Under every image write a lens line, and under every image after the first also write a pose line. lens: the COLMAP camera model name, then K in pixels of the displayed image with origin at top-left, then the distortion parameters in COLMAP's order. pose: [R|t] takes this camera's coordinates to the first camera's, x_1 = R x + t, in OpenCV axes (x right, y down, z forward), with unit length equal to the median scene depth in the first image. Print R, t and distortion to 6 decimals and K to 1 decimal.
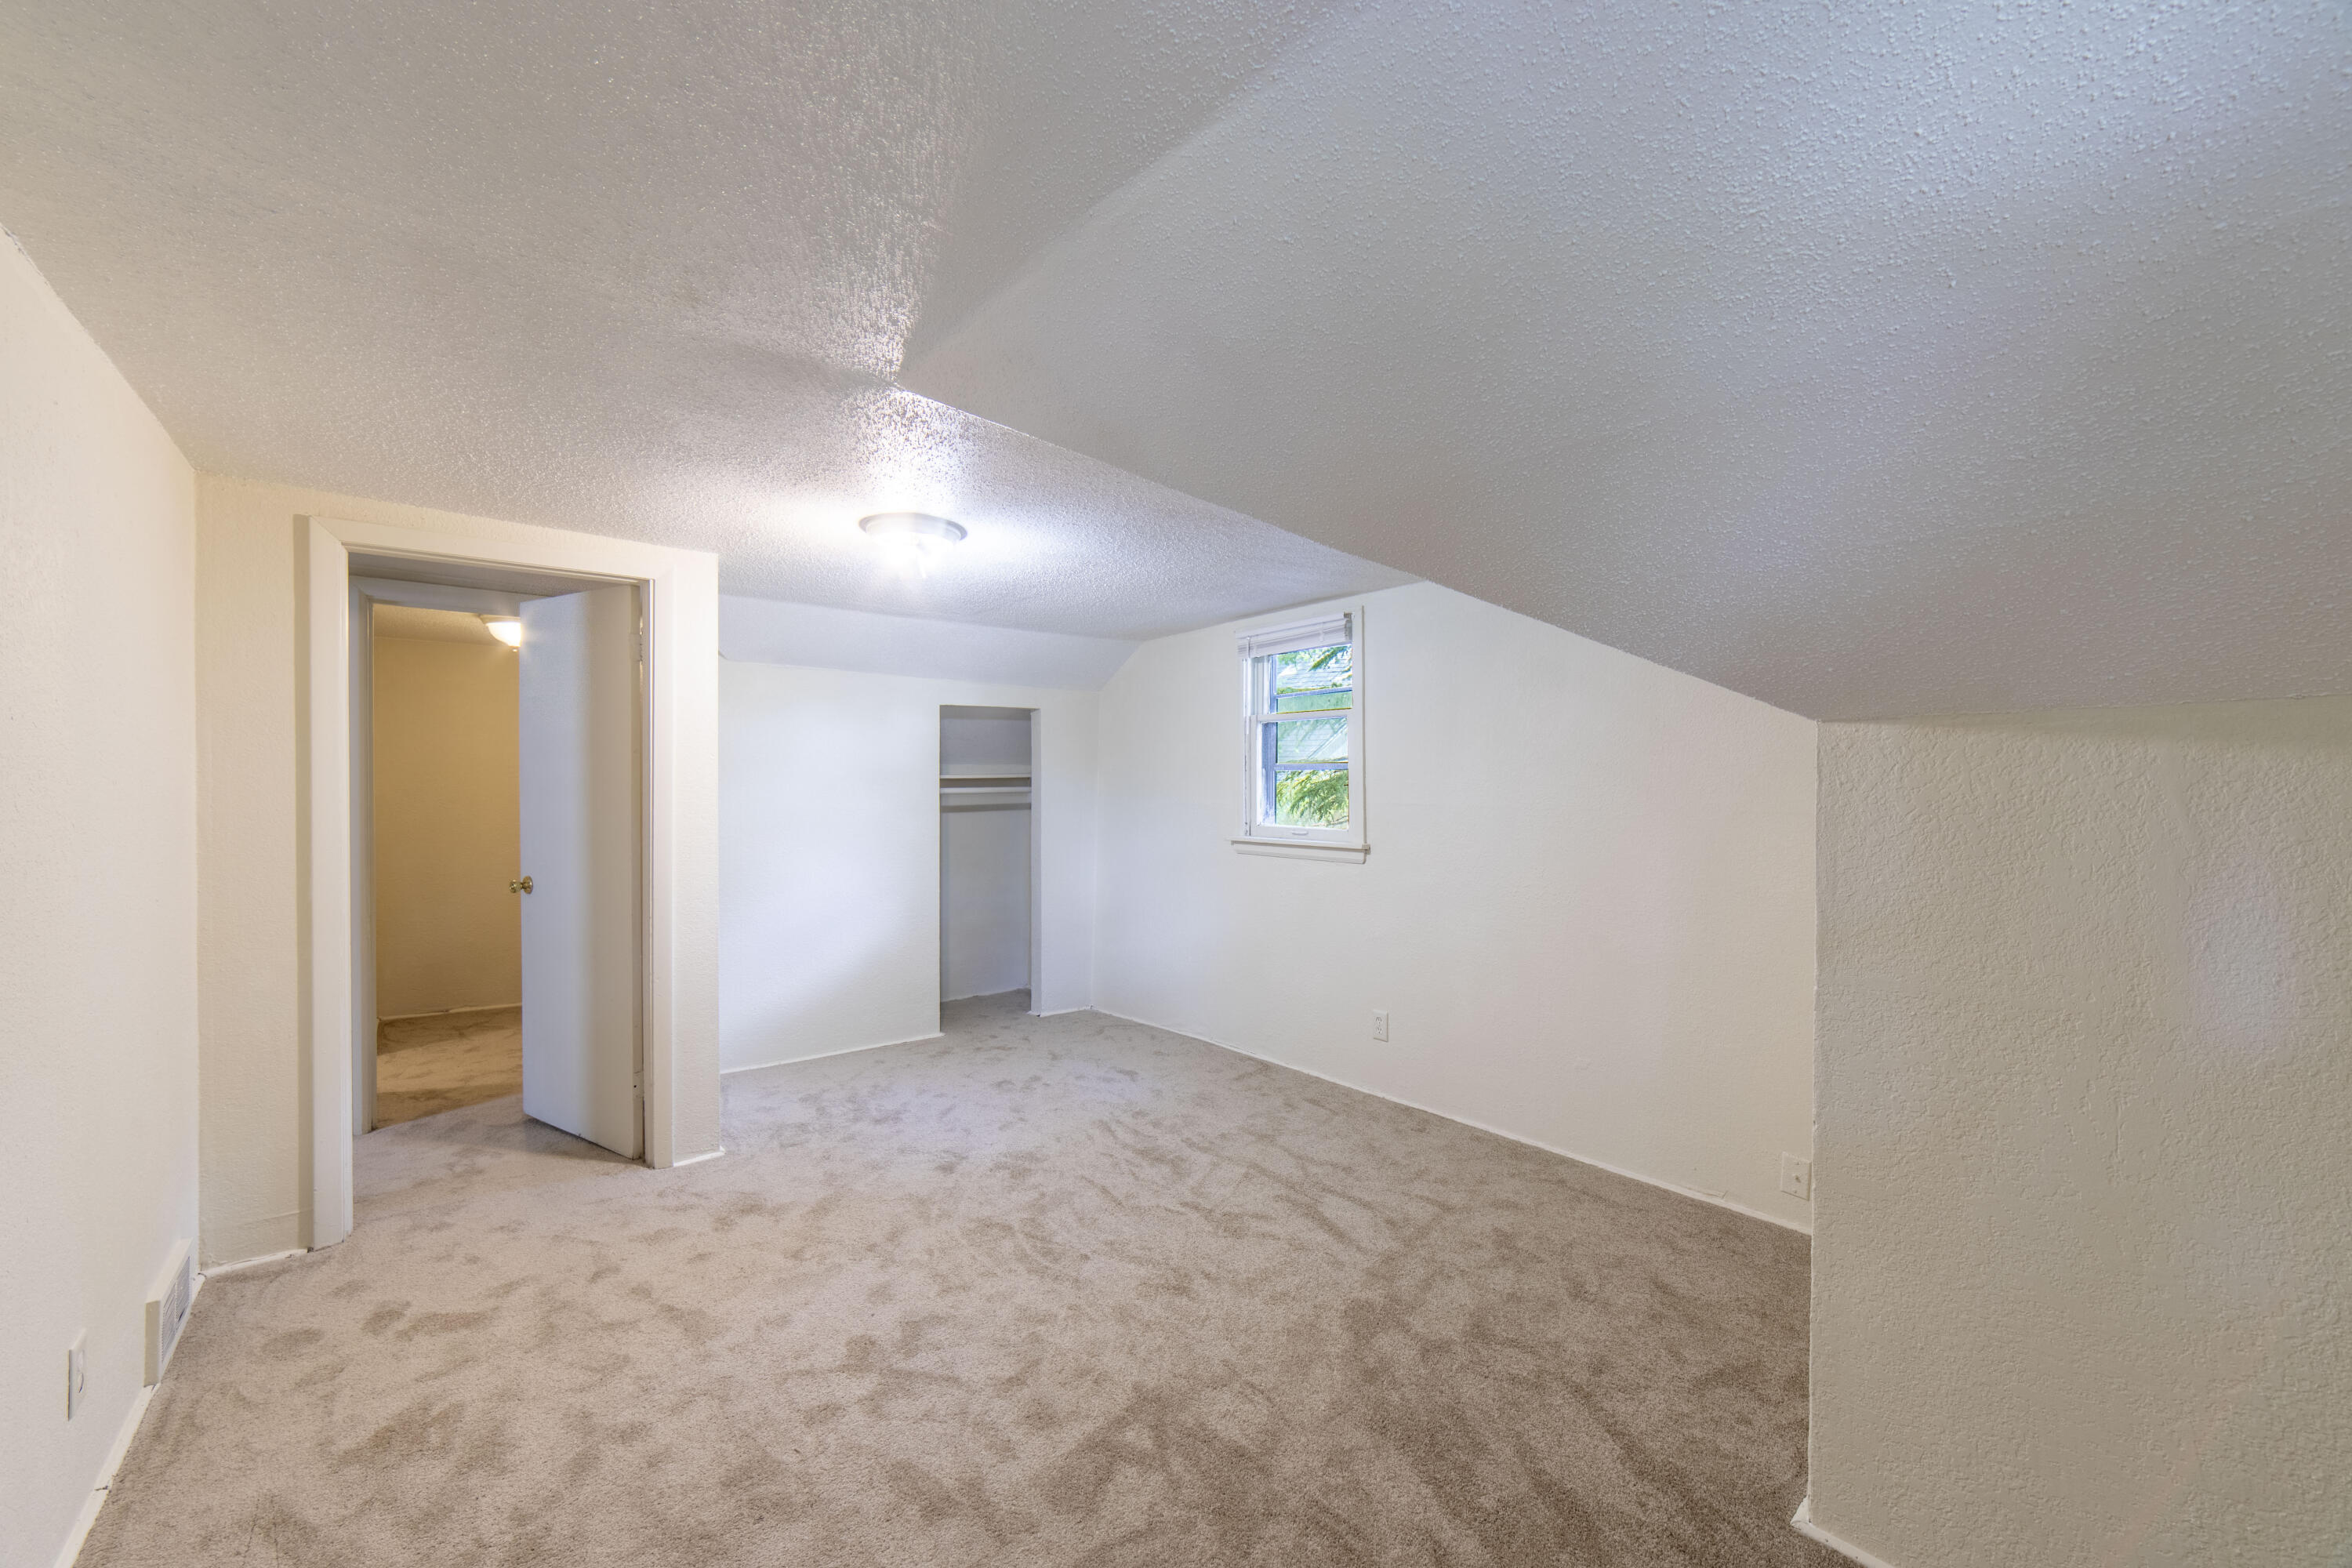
lens RADIAL K [[900.6, 0, 1176.0], [0, 900.6, 784.0], [0, 0, 1]] dist [-0.001882, 0.000203]
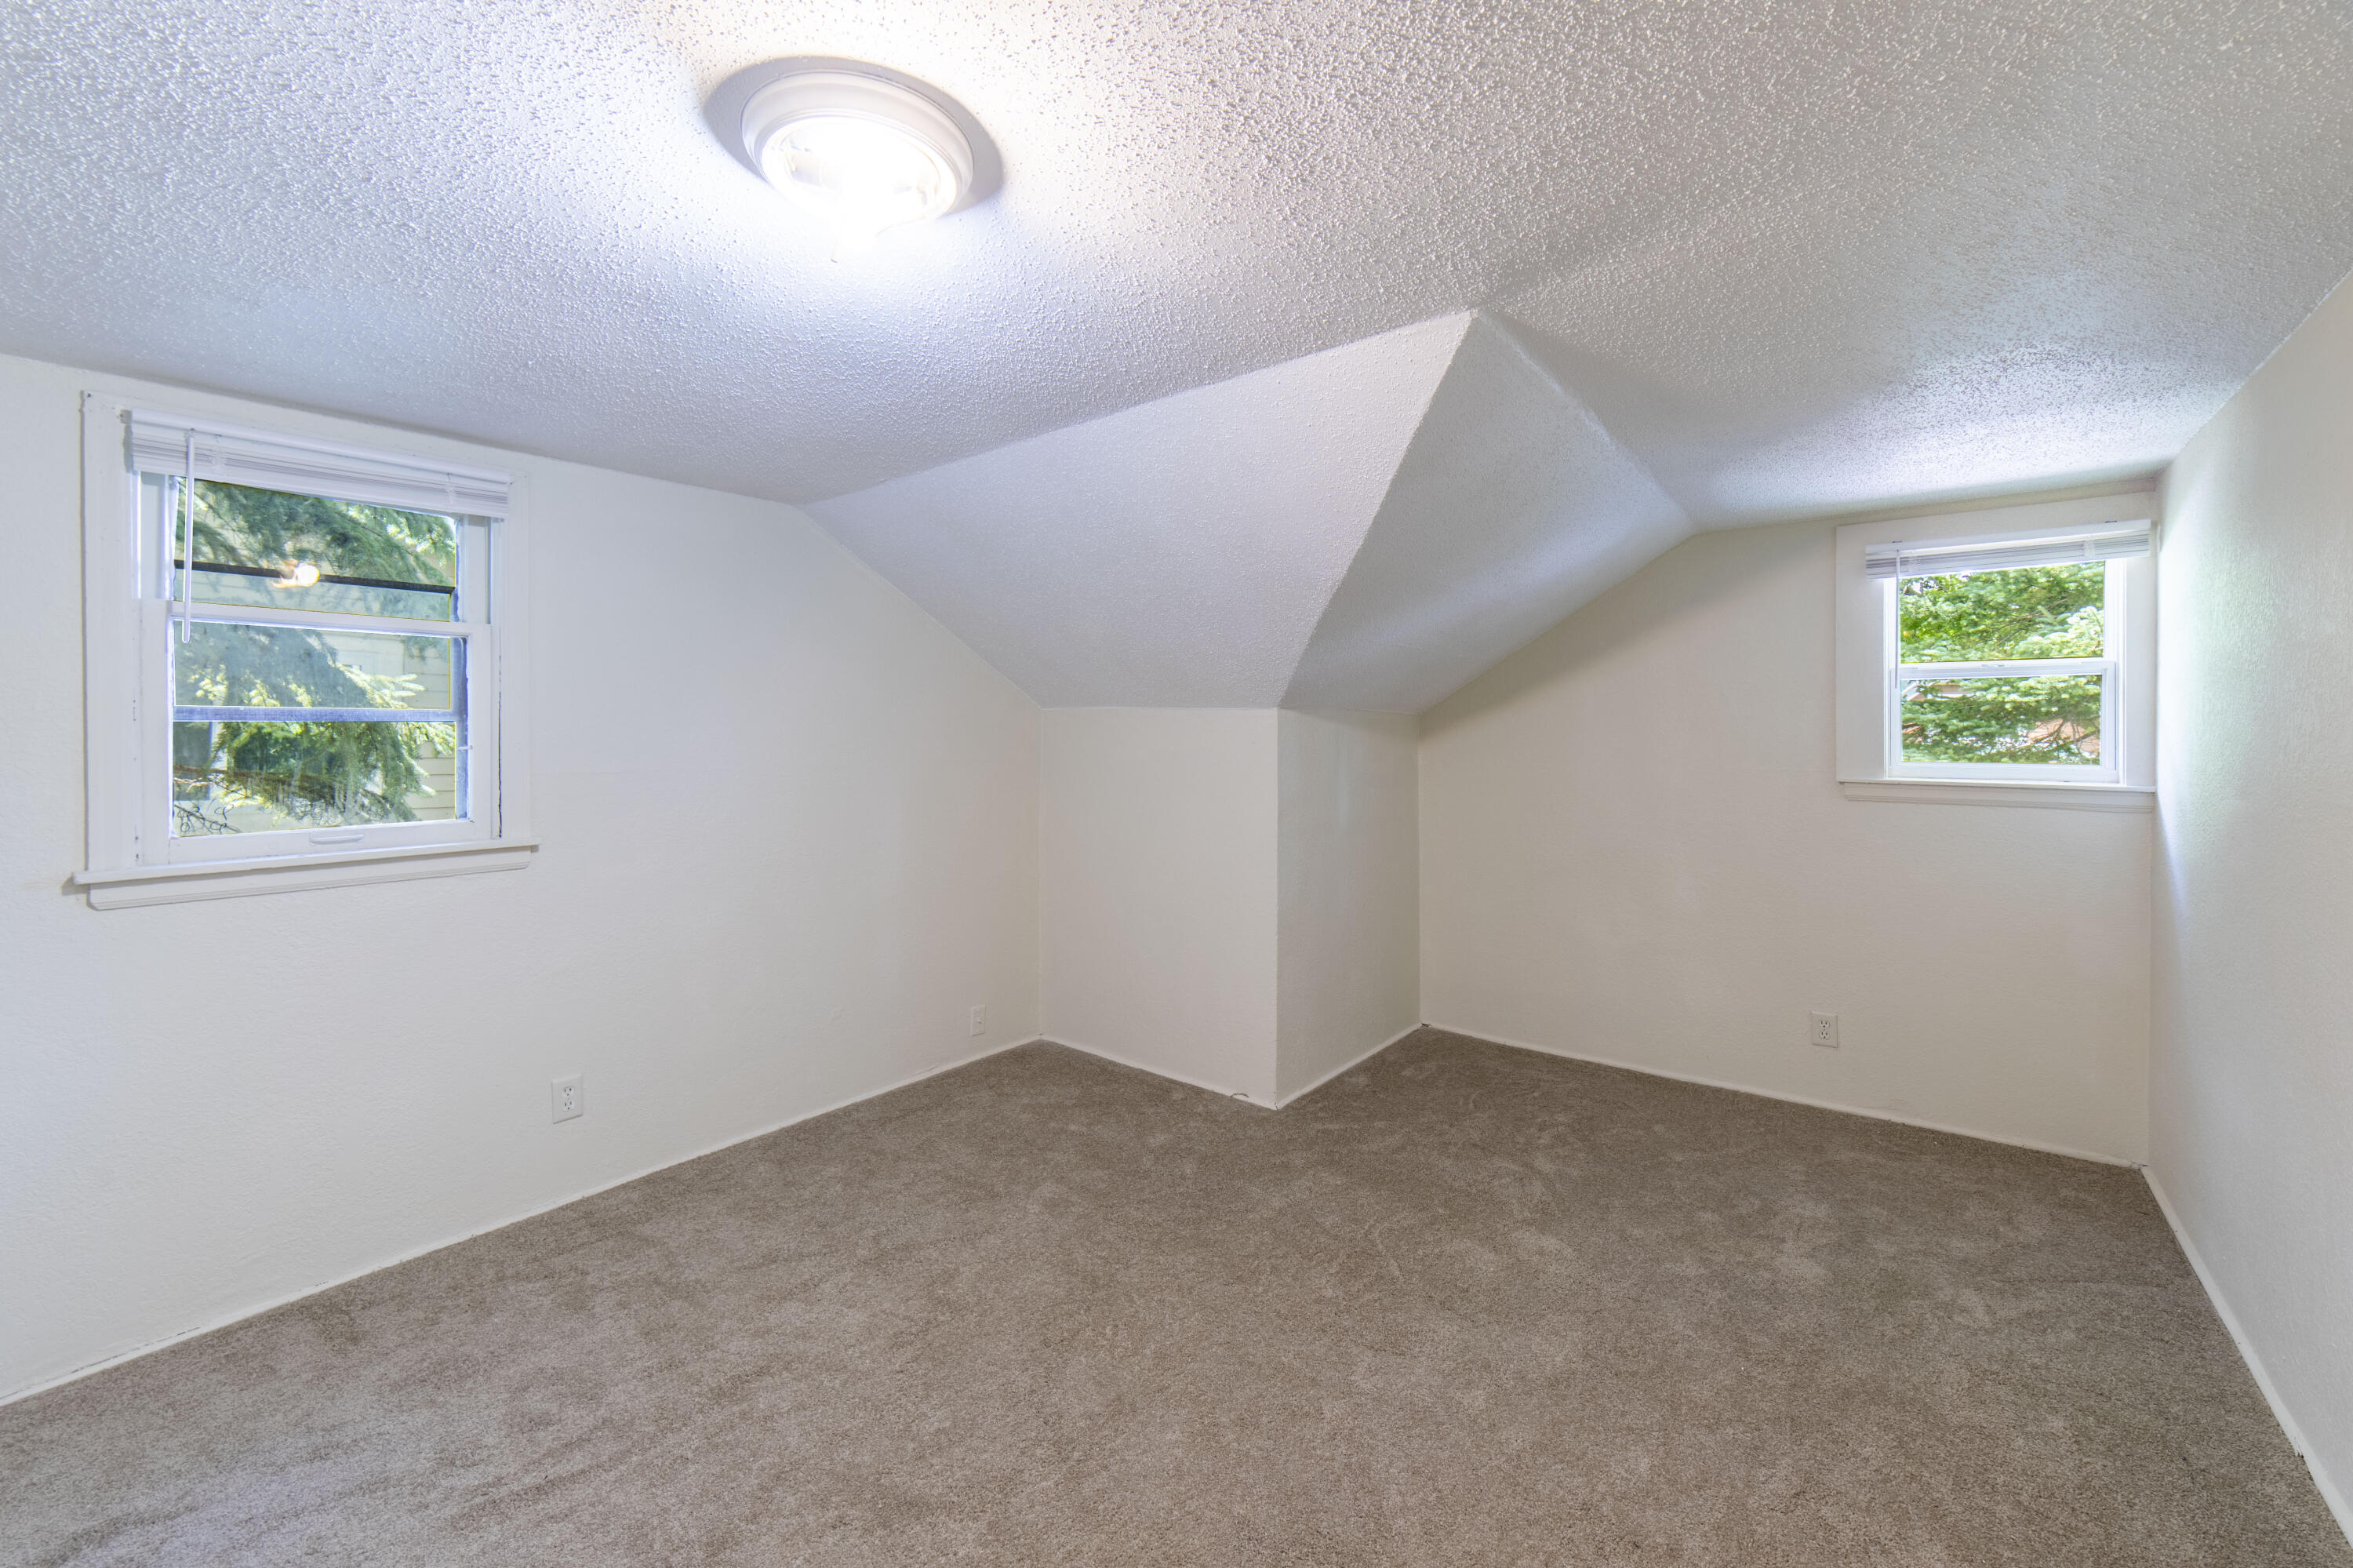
lens RADIAL K [[909.9, 0, 1175.6], [0, 909.9, 739.3], [0, 0, 1]] dist [0.000803, 0.000301]
pose [[-0.170941, -0.009288, 0.985238, -0.556999], [0.005978, 0.999927, 0.010464, -0.008842], [-0.985263, 0.007679, -0.170873, 0.699948]]
